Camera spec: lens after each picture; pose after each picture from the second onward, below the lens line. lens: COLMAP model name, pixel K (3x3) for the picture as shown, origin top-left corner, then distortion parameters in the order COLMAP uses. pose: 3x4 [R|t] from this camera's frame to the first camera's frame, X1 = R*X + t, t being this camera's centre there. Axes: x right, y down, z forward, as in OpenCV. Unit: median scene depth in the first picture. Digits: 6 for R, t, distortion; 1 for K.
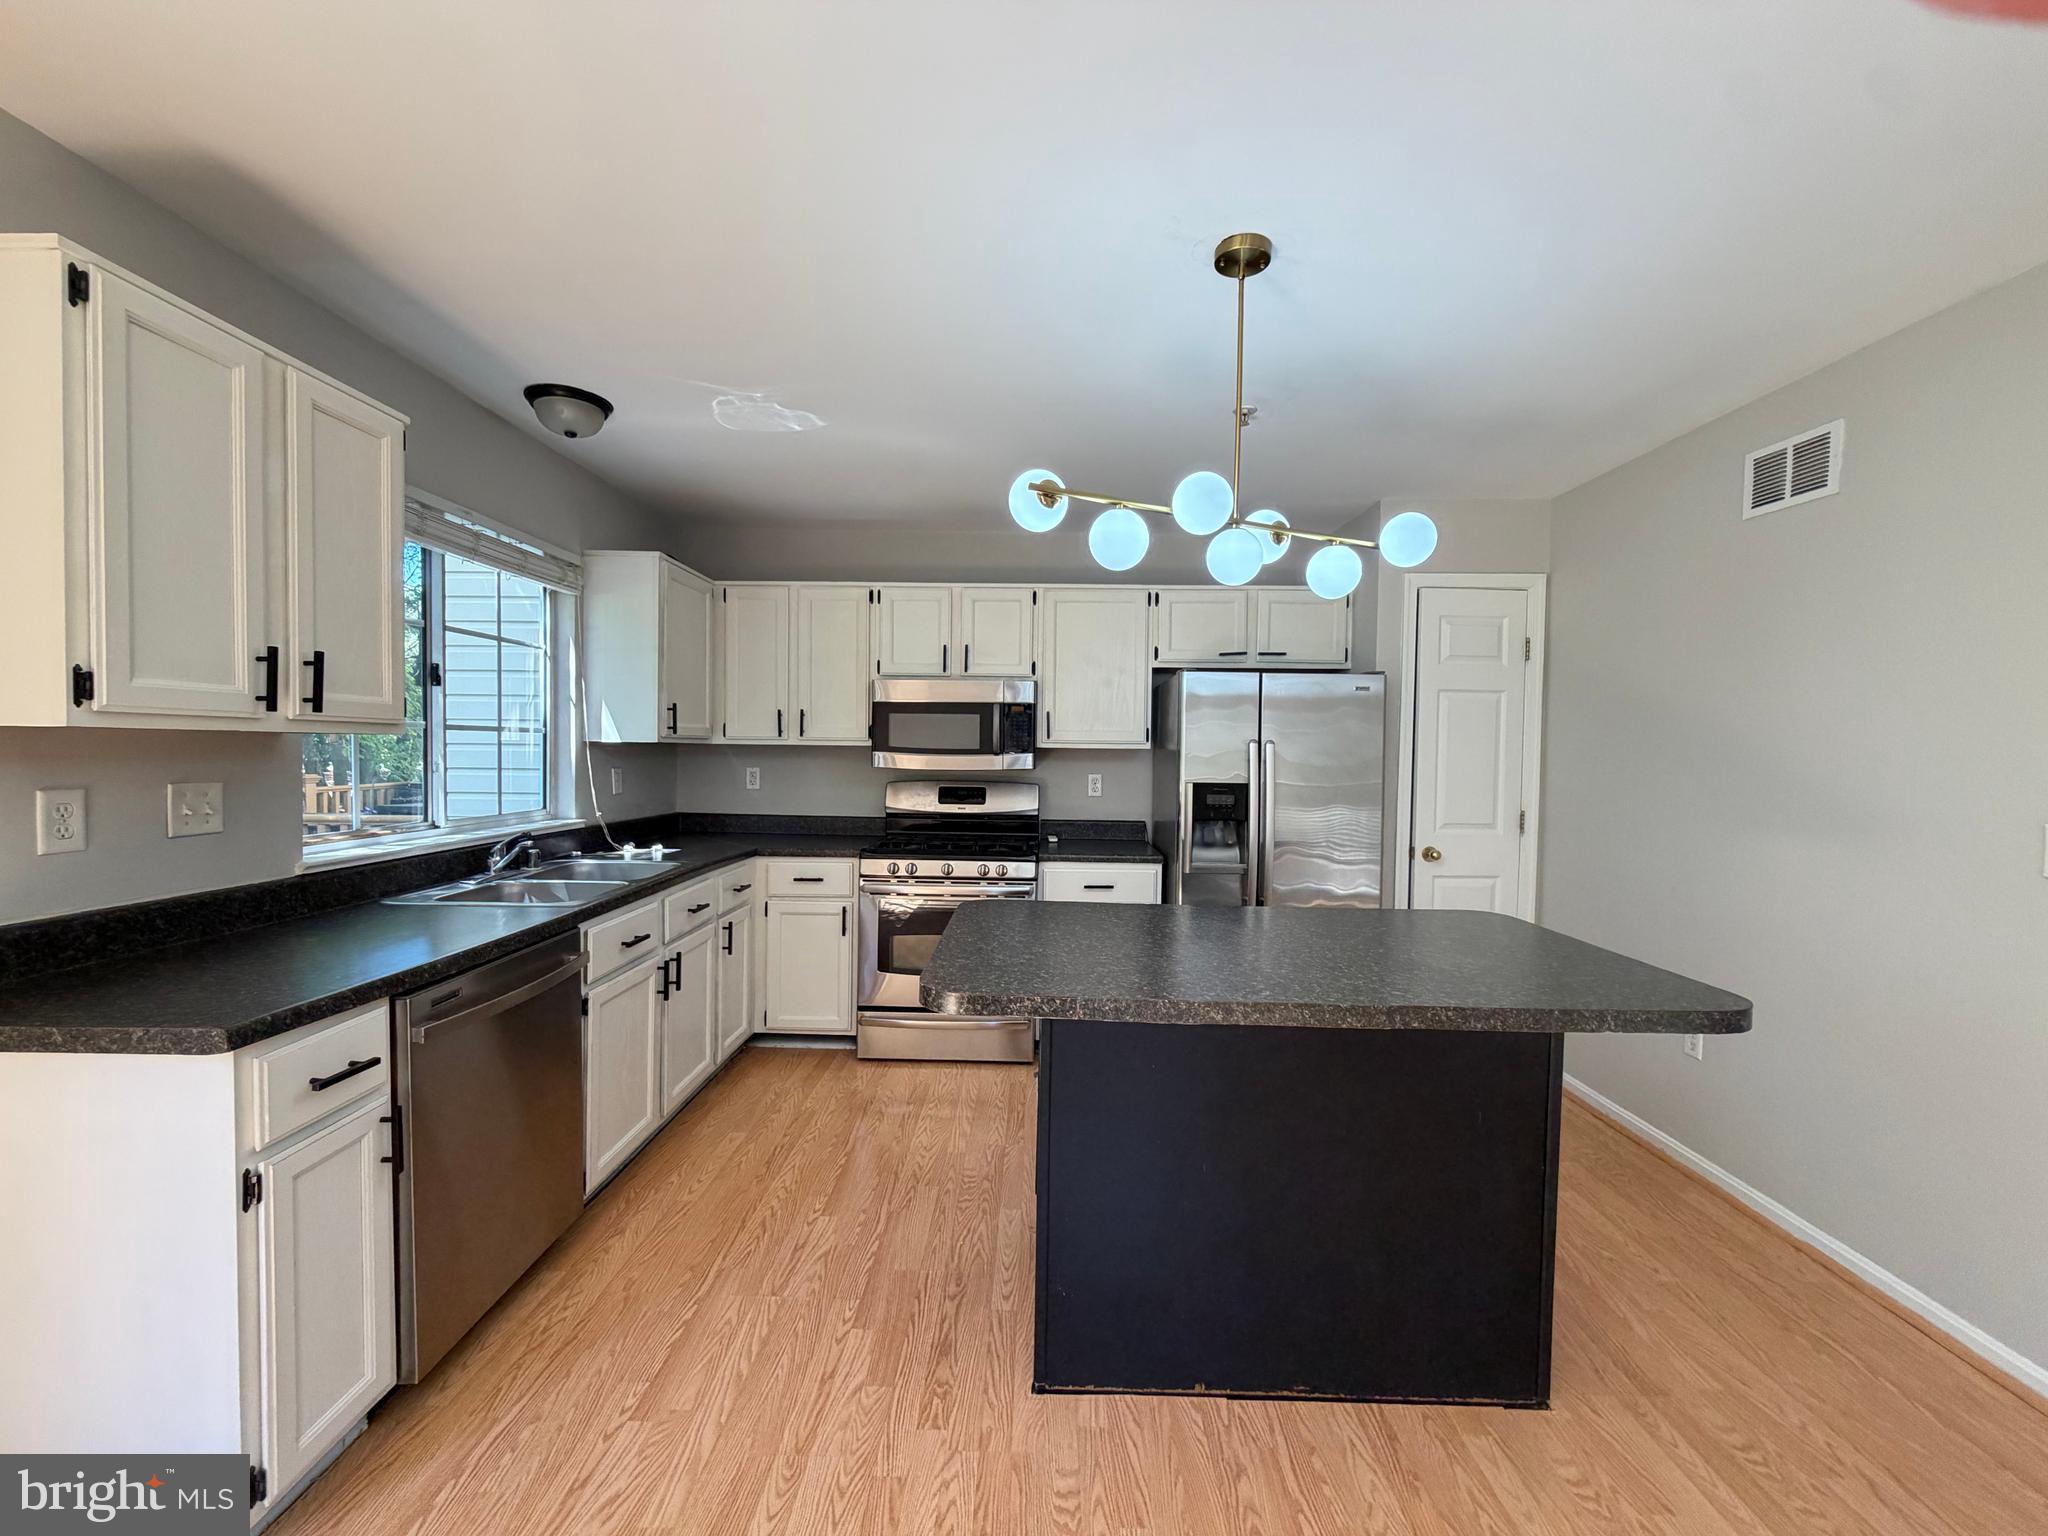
lens RADIAL K [[819.6, 0, 1031.9], [0, 819.6, 770.4], [0, 0, 1]] dist [0.001885, 0.000045]
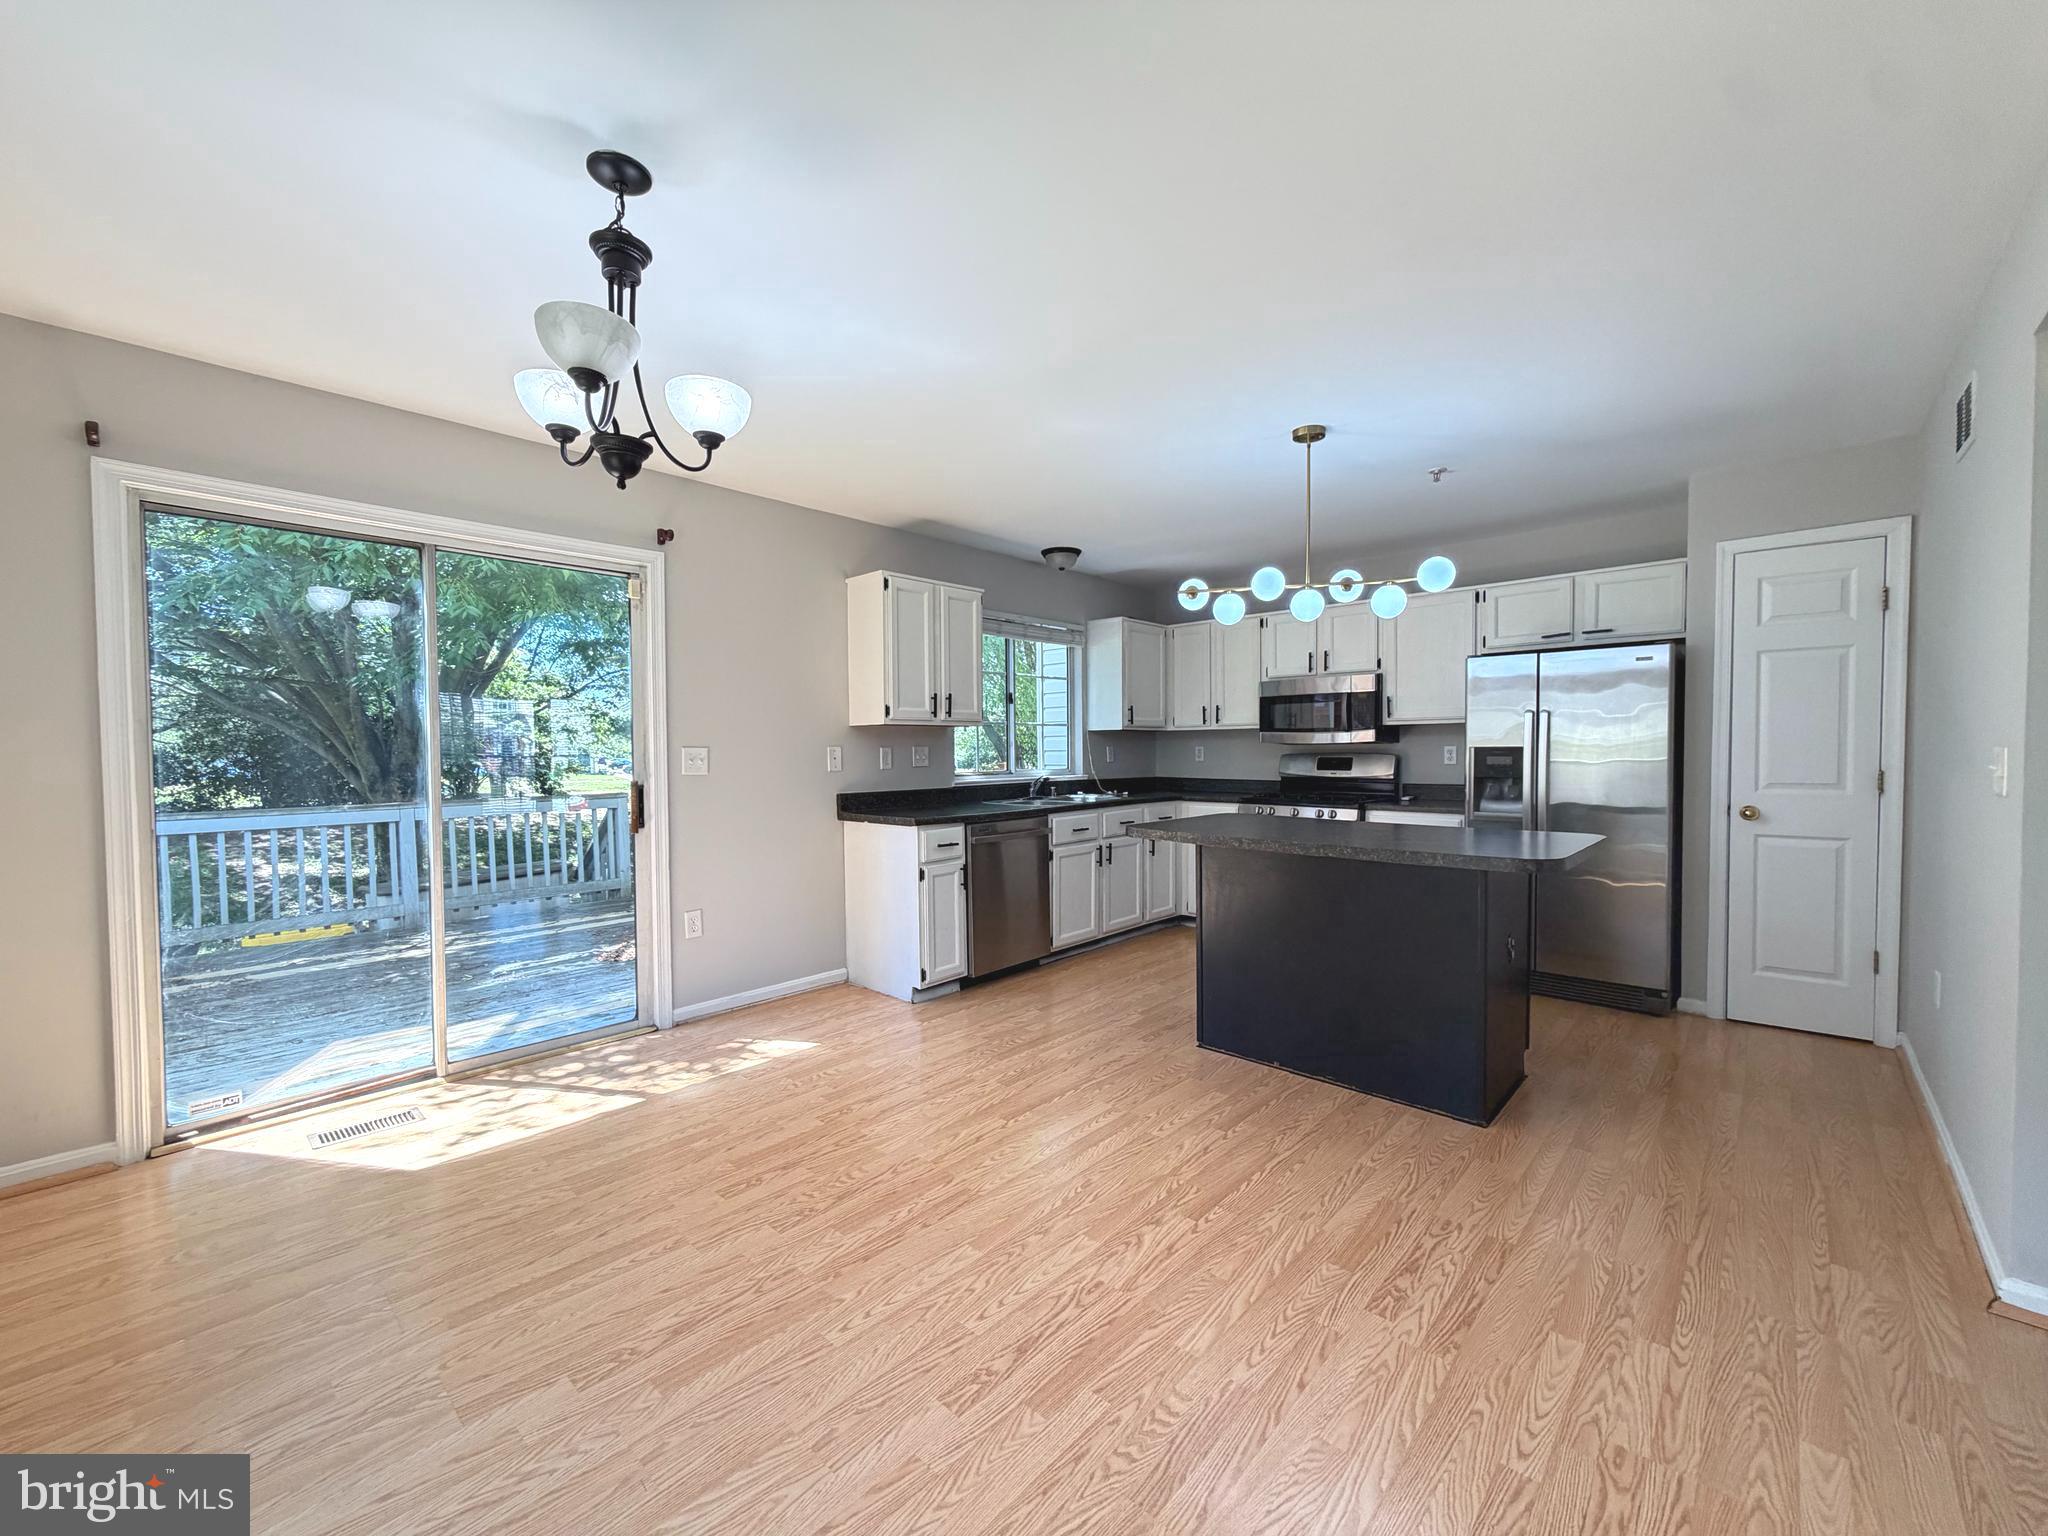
lens RADIAL K [[823.2, 0, 1027.2], [0, 823.2, 769.6], [0, 0, 1]] dist [0.000719, 0.000064]
pose [[0.740441, -0.002356, -0.672117, 0.536972], [0.001632, 0.999997, -0.001708, 0.050620], [0.672119, 0.000167, 0.740443, -0.384084]]
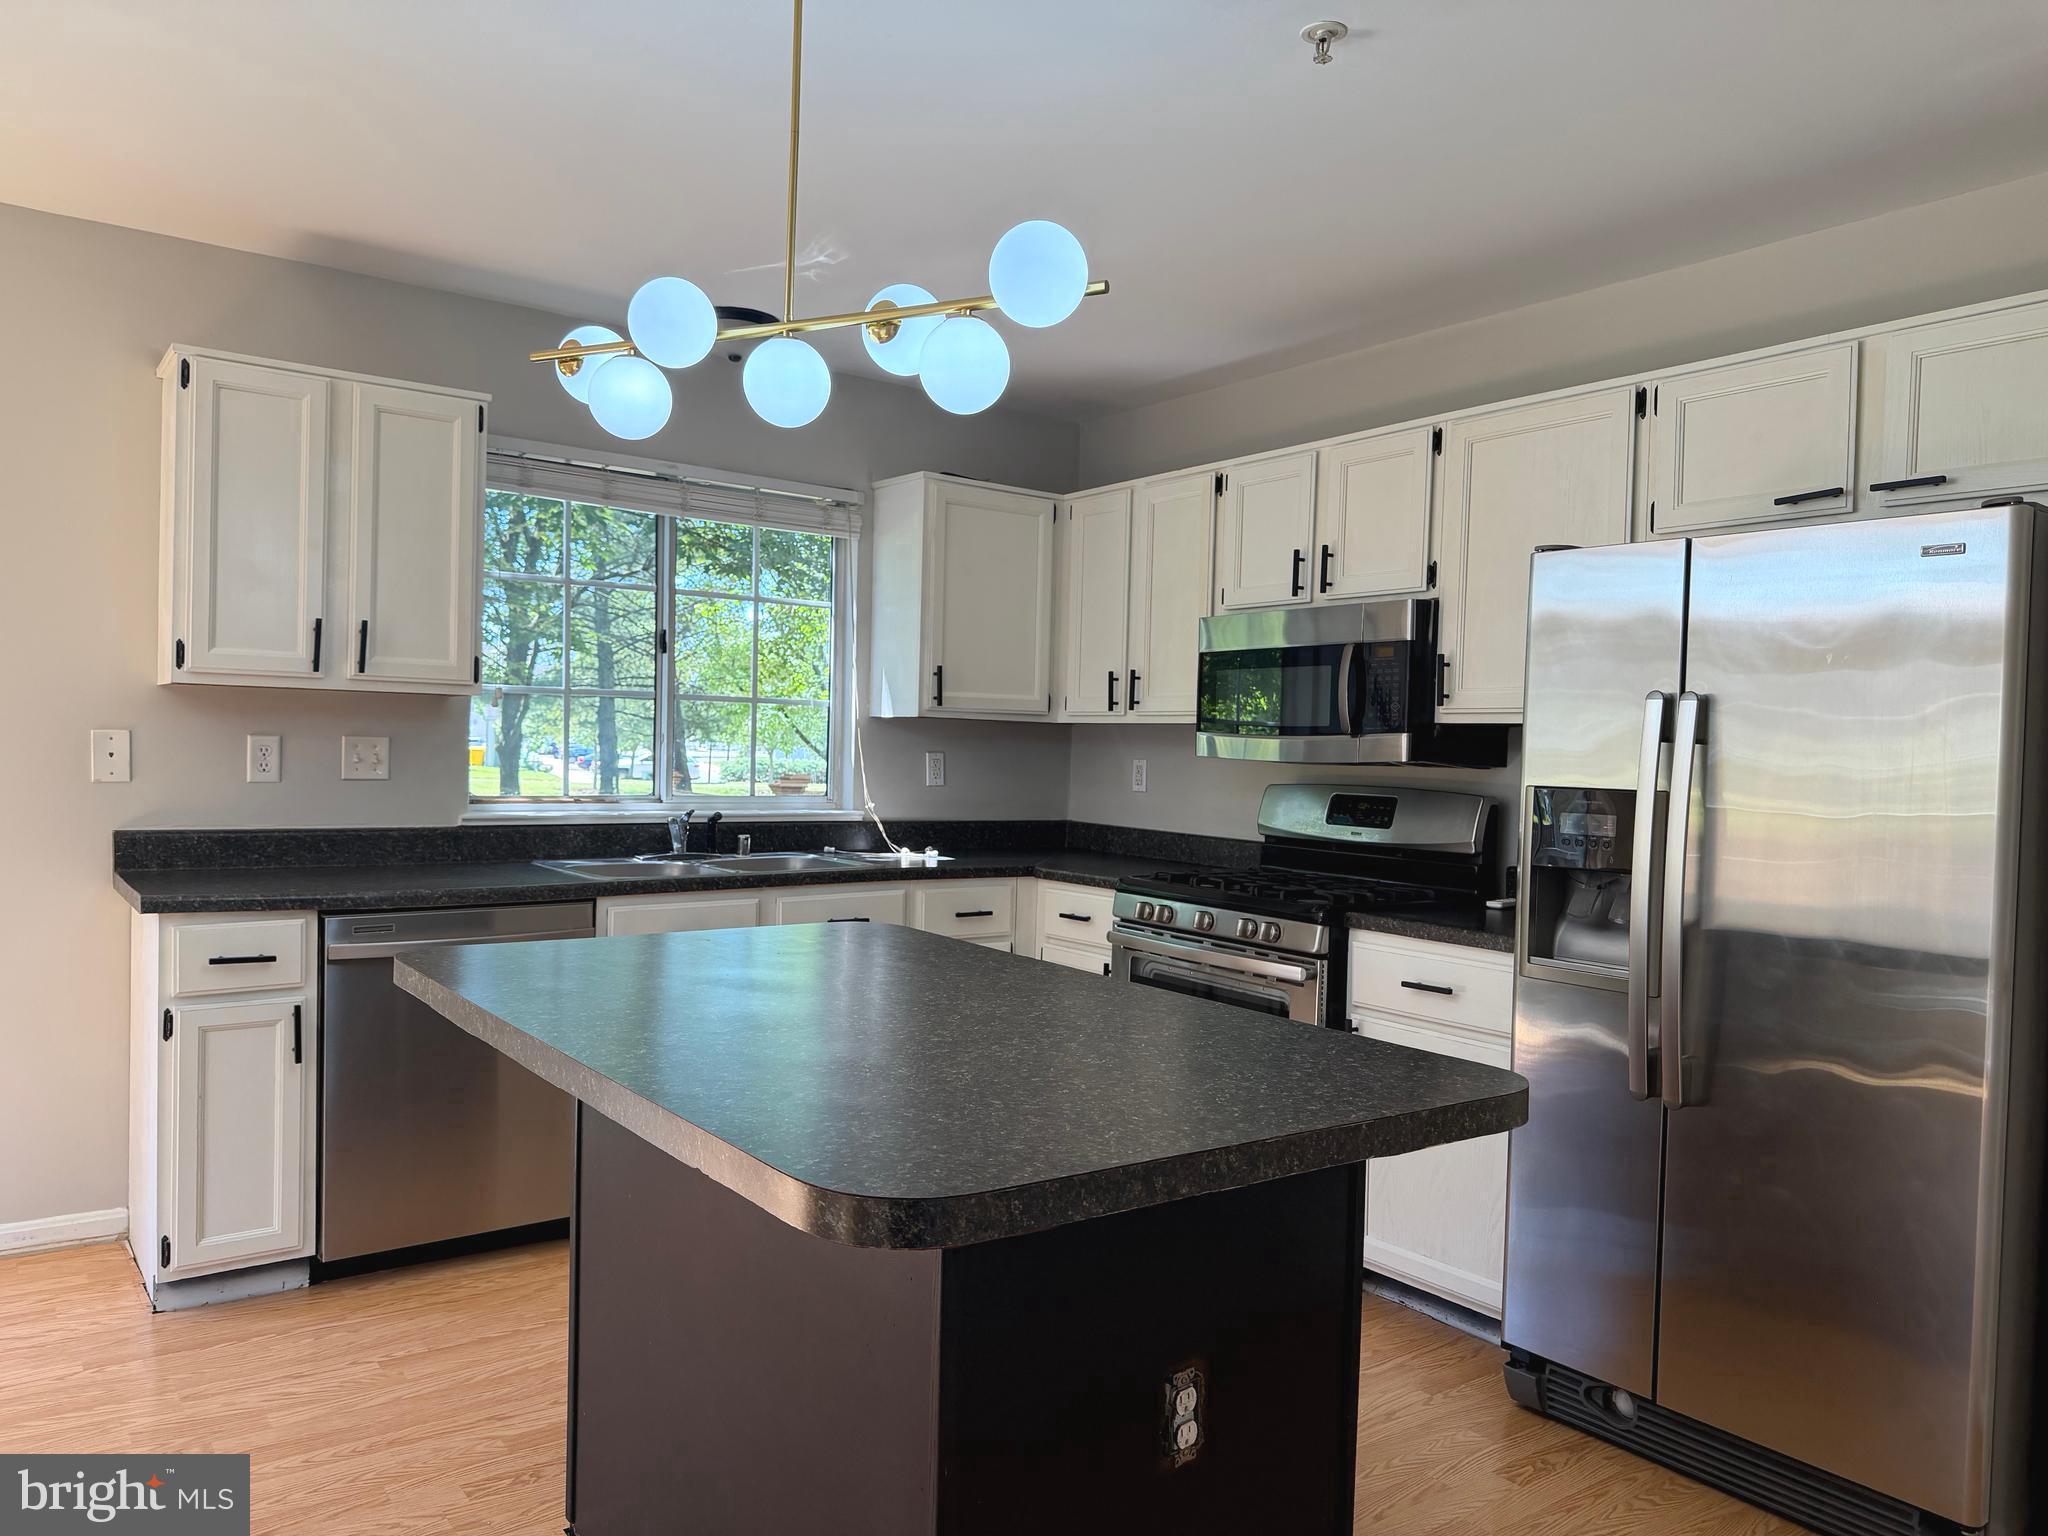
lens RADIAL K [[1439.9, 0, 1015.1], [0, 1439.9, 771.5], [0, 0, 1]] dist [0.096560, -0.116549]
pose [[0.602374, 0.016918, -0.798035, 0.693706], [-0.039271, 0.999193, -0.008461, 0.025718], [0.797248, 0.036436, 0.602552, 0.252884]]
